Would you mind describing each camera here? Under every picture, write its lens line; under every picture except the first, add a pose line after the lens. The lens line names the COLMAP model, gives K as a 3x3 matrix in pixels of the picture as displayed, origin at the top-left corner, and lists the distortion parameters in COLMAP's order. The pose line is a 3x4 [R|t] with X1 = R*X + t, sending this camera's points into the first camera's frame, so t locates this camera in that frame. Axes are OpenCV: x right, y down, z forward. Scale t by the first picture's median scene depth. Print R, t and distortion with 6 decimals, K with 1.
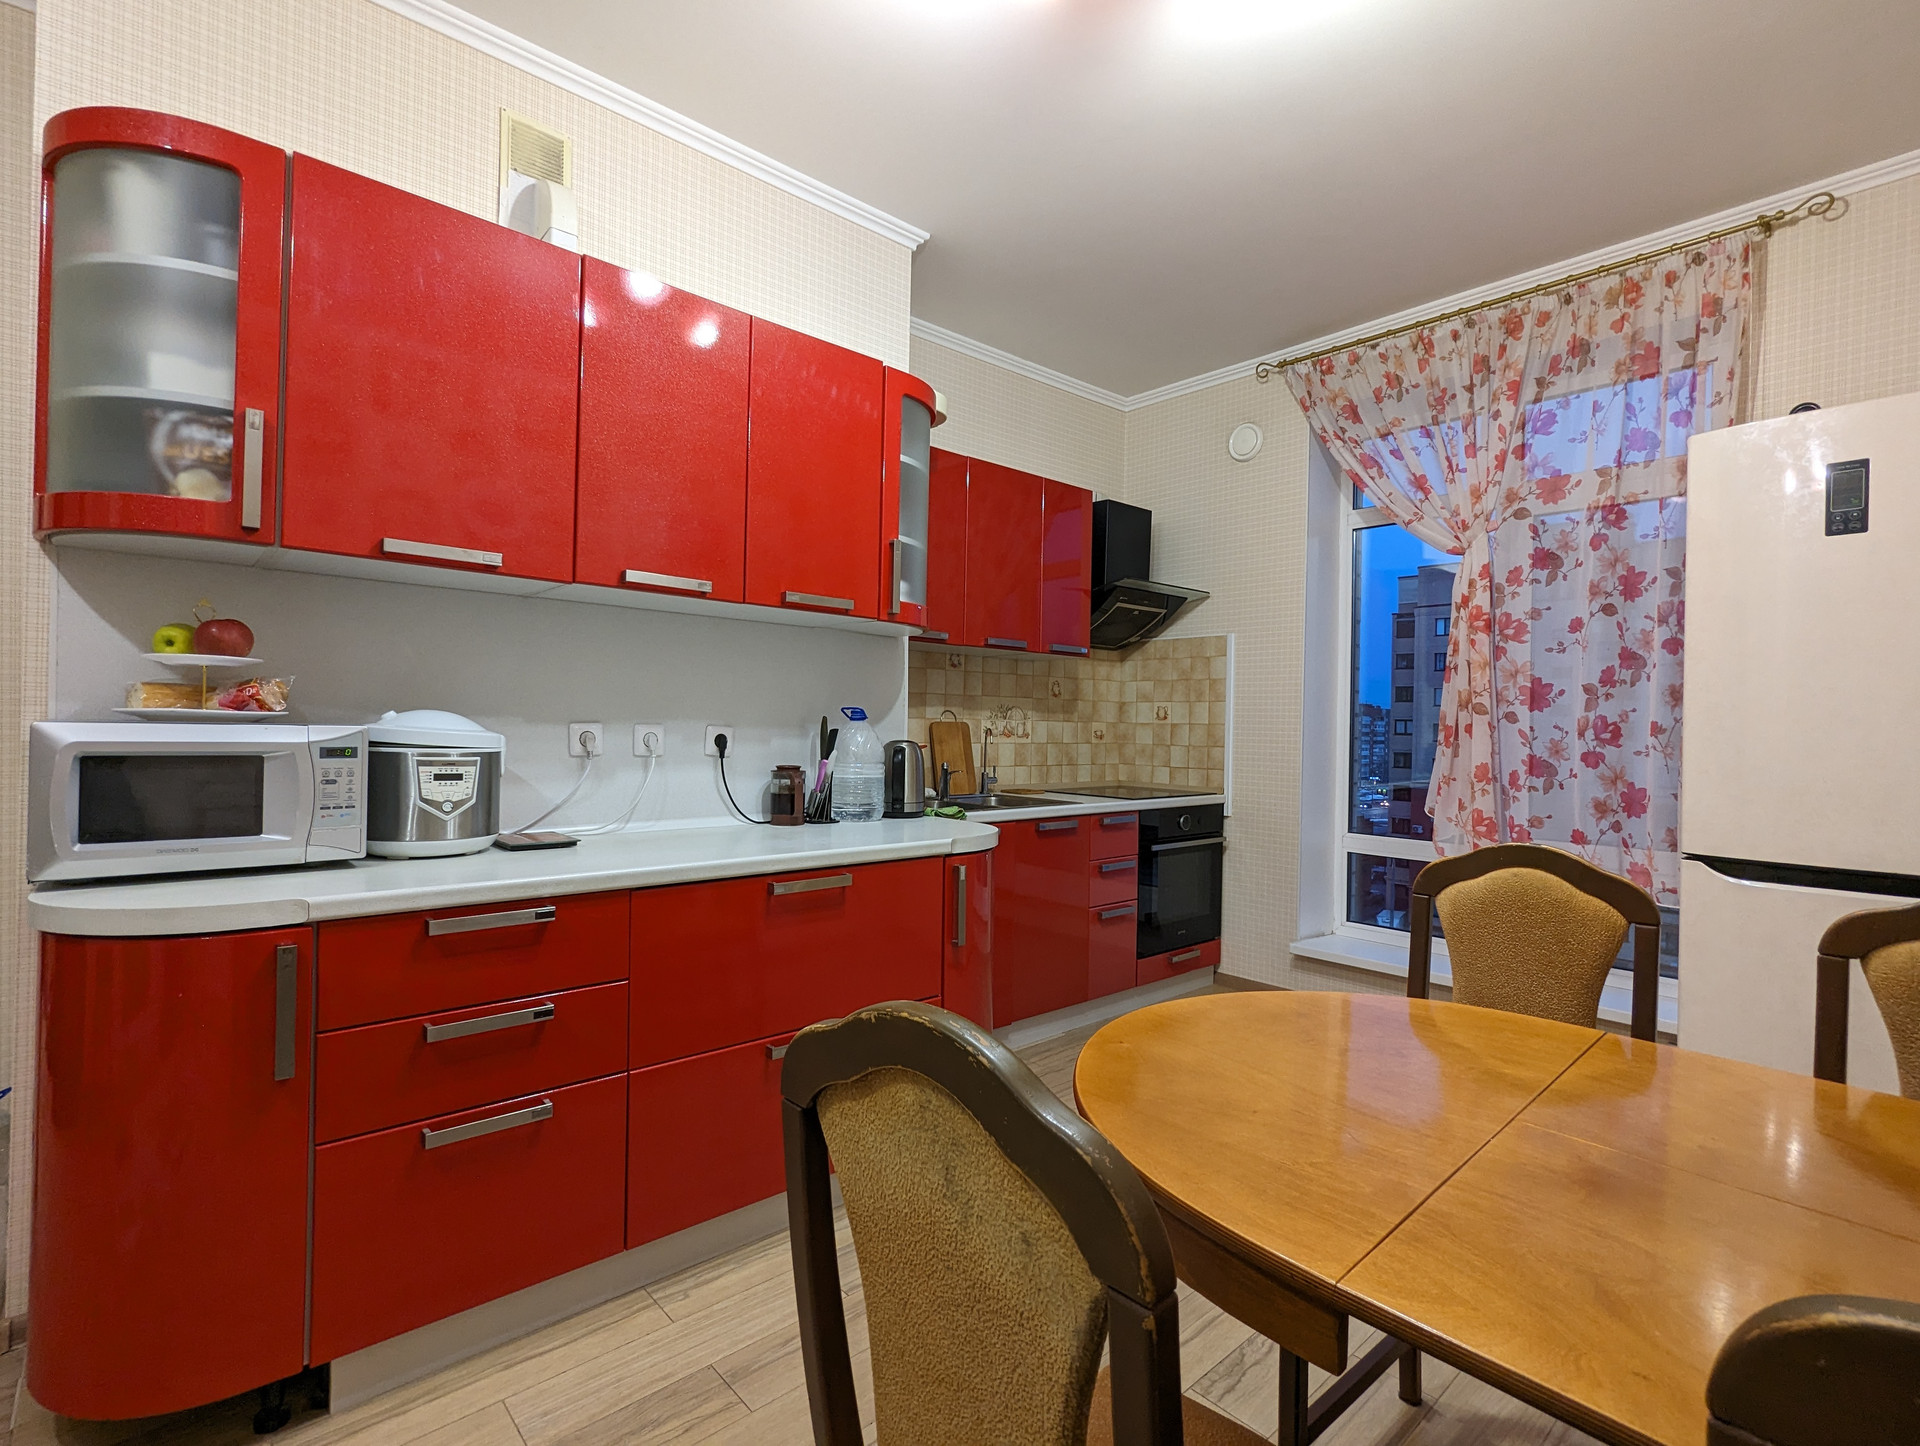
lens RADIAL K [[910.1, 0, 959.2], [0, 910.1, 725.6], [0, 0, 1]] dist [-0.001369, -0.000750]
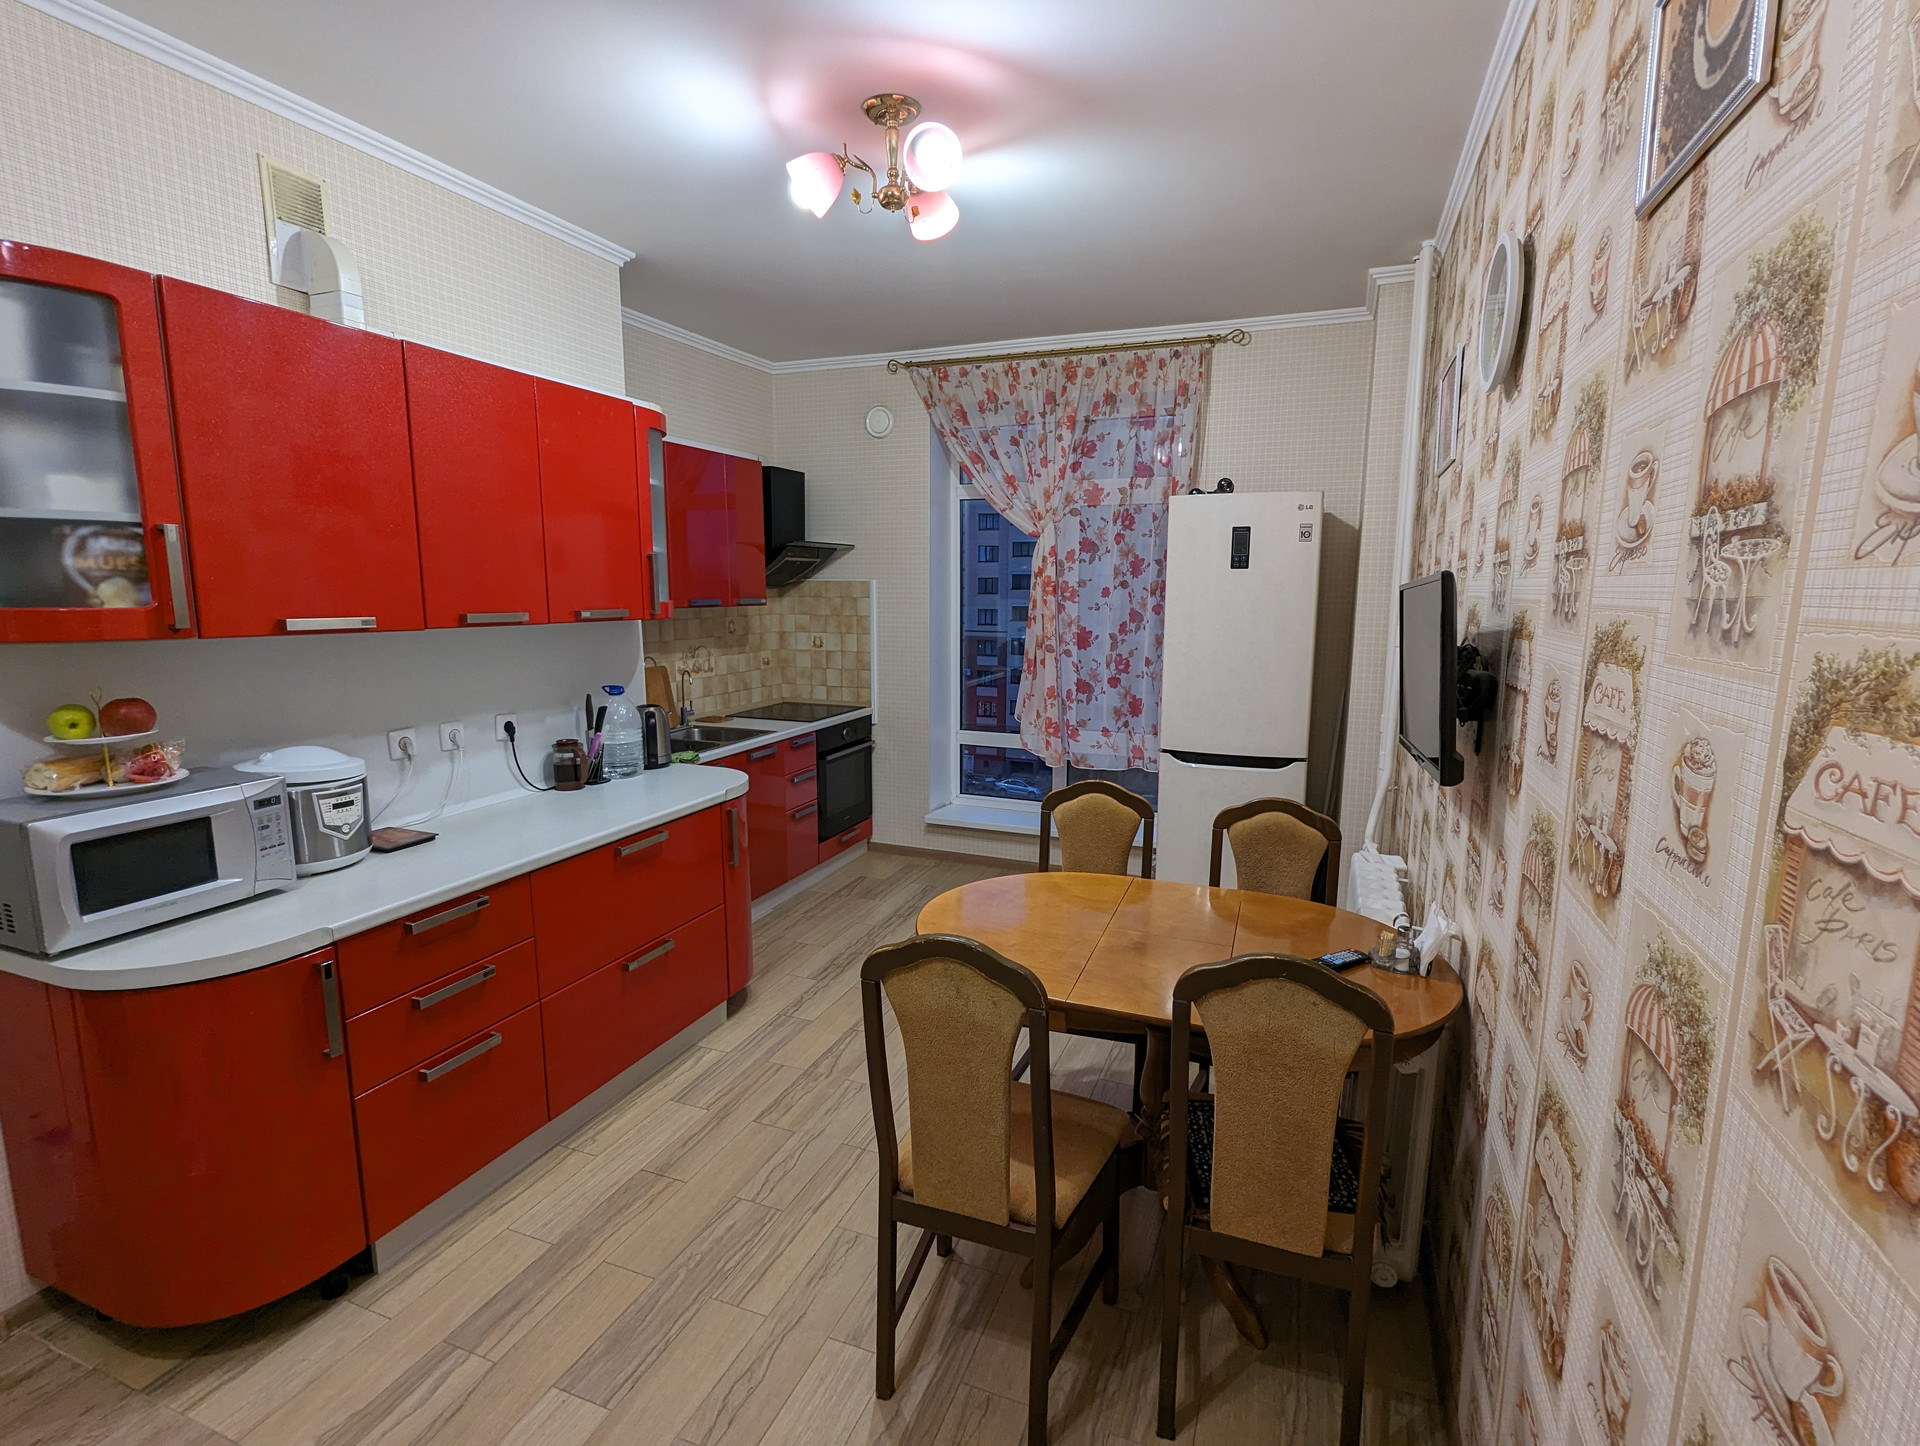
lens RADIAL K [[910.3, 0, 955.5], [0, 910.3, 725.0], [0, 0, 1]] dist [0.001038, -0.000517]
pose [[0.897159, -0.084586, 0.433532, -0.201783], [0.014559, 0.986622, 0.162370, -0.133813], [-0.441467, -0.139360, 0.886389, -0.238324]]
